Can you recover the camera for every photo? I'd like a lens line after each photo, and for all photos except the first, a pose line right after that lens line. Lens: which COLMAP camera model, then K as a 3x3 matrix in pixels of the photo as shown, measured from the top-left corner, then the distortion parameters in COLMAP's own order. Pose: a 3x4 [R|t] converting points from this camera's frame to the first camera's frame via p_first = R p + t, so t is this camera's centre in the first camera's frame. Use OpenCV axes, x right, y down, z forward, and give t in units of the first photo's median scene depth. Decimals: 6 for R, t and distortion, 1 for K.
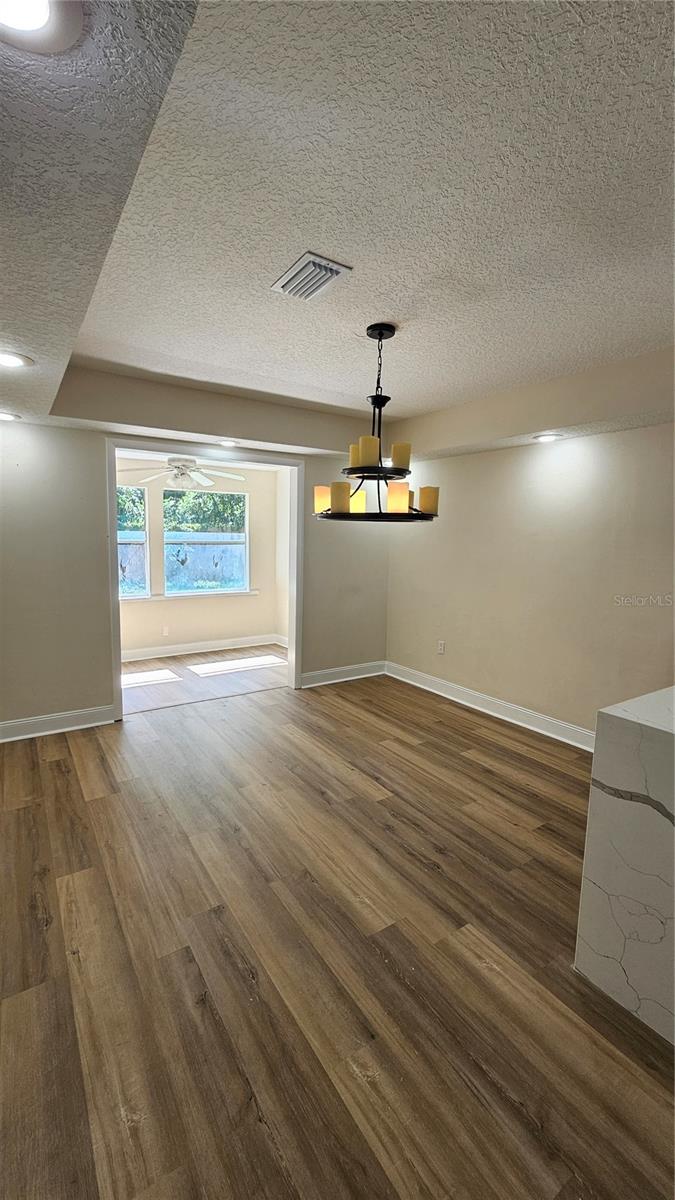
lens RADIAL K [[492.8, 0, 333.5], [0, 492.8, 602.6], [0, 0, 1]] dist [0.000210, -0.001853]
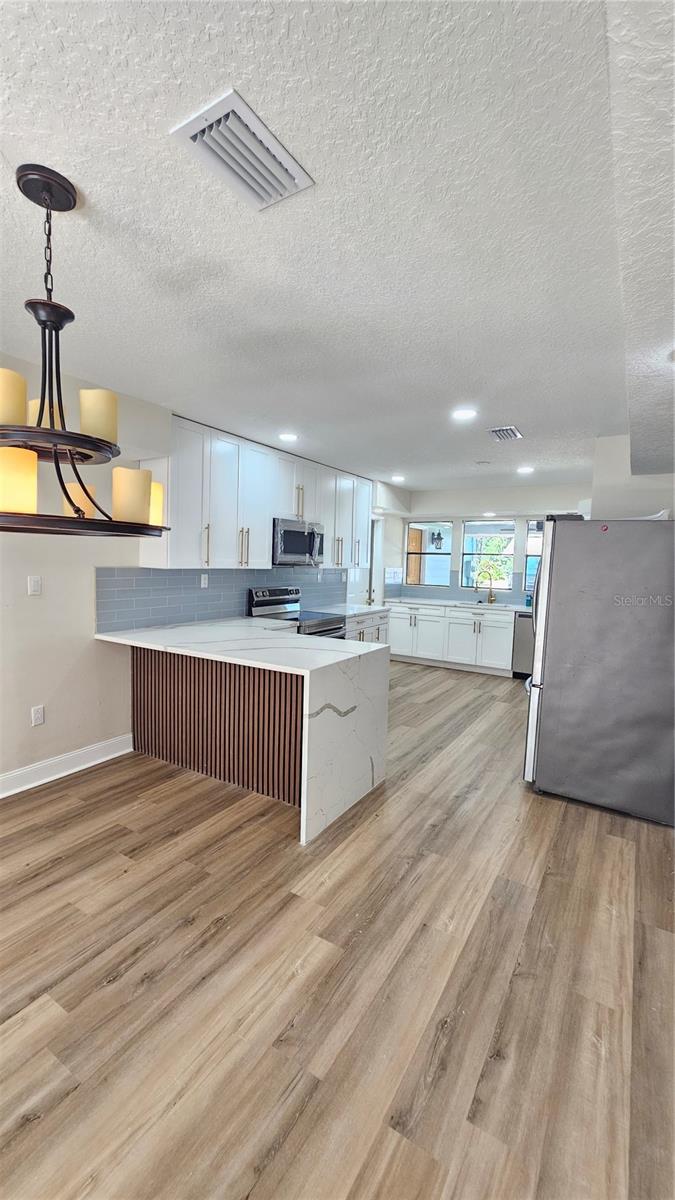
lens RADIAL K [[492.8, 0, 335.1], [0, 492.8, 599.2], [0, 0, 1]] dist [0.000210, -0.001853]
pose [[-0.424226, -0.102711, 0.899713, -0.774613], [0.083615, 0.984859, 0.151857, -0.204156], [-0.901688, 0.139651, -0.409215, 1.333741]]
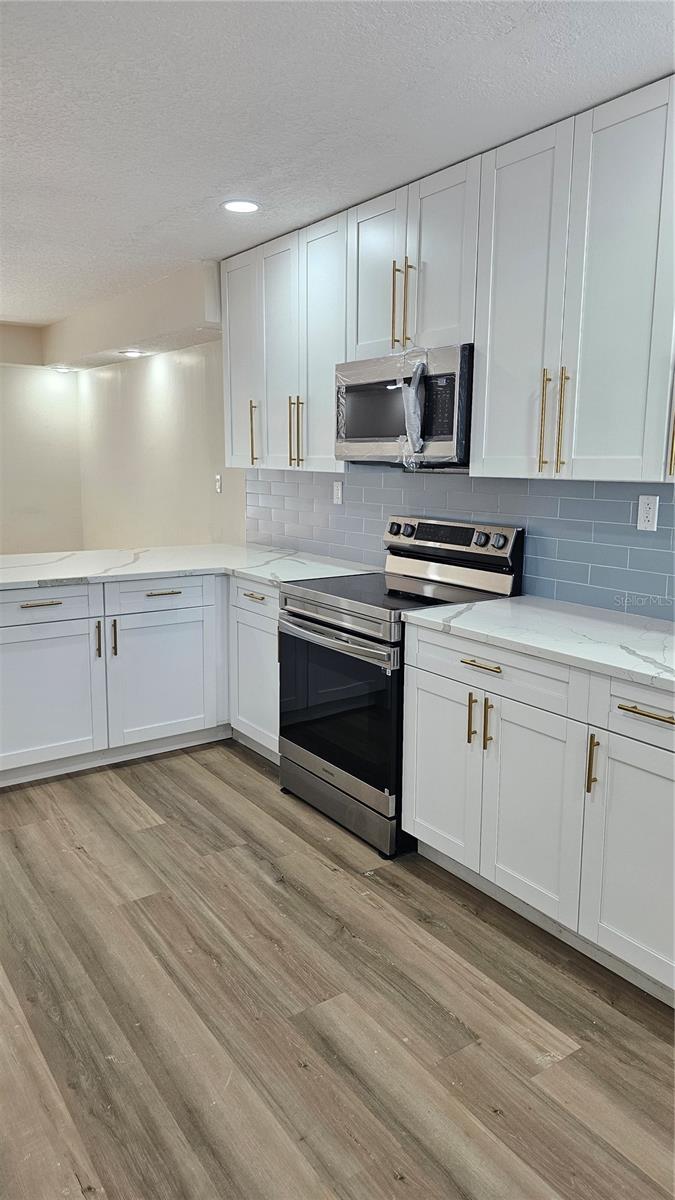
lens RADIAL K [[819.2, 0, 346.9], [0, 819.2, 587.1], [0, 0, 1]] dist [0.048503, -0.044615]
pose [[0.999592, -0.012011, 0.025917, 1.584297], [0.011342, 0.999603, 0.025807, 0.228084], [-0.026217, -0.025502, 0.999331, -1.437493]]
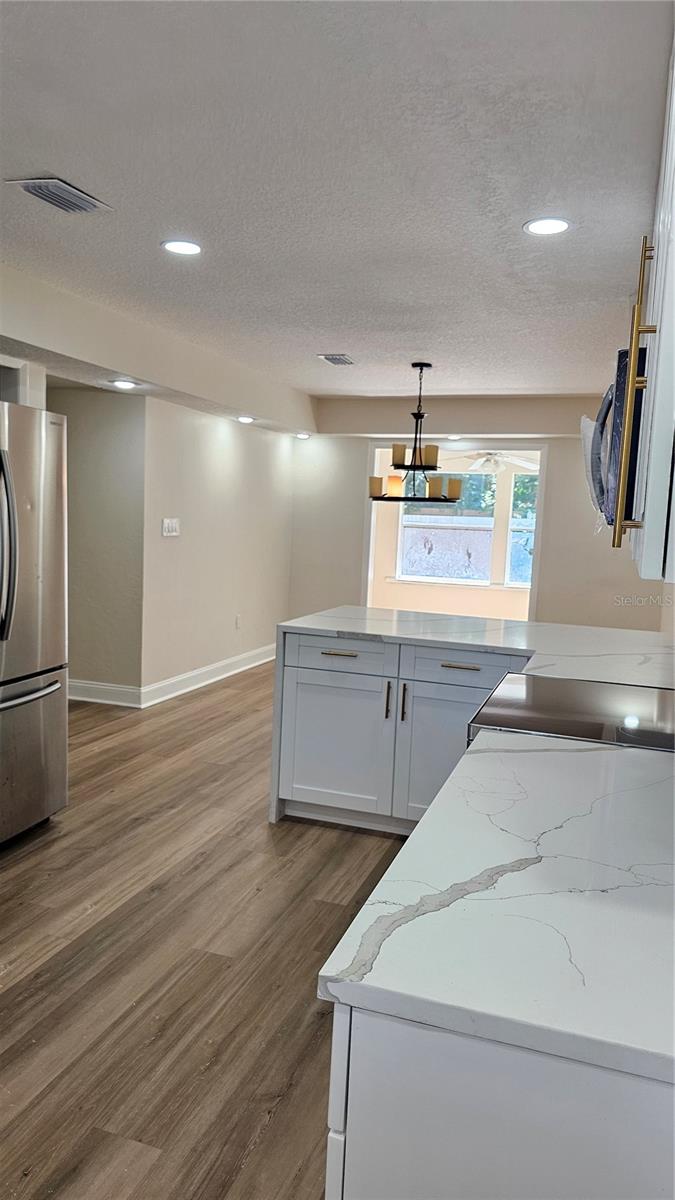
lens RADIAL K [[819.2, 0, 341.2], [0, 819.2, 592.2], [0, 0, 1]] dist [0.048503, -0.044615]
pose [[0.605835, 0.083567, -0.791189, 2.499636], [-0.139404, 0.990233, -0.002155, 0.163745], [0.783282, 0.111601, 0.611567, -0.724656]]
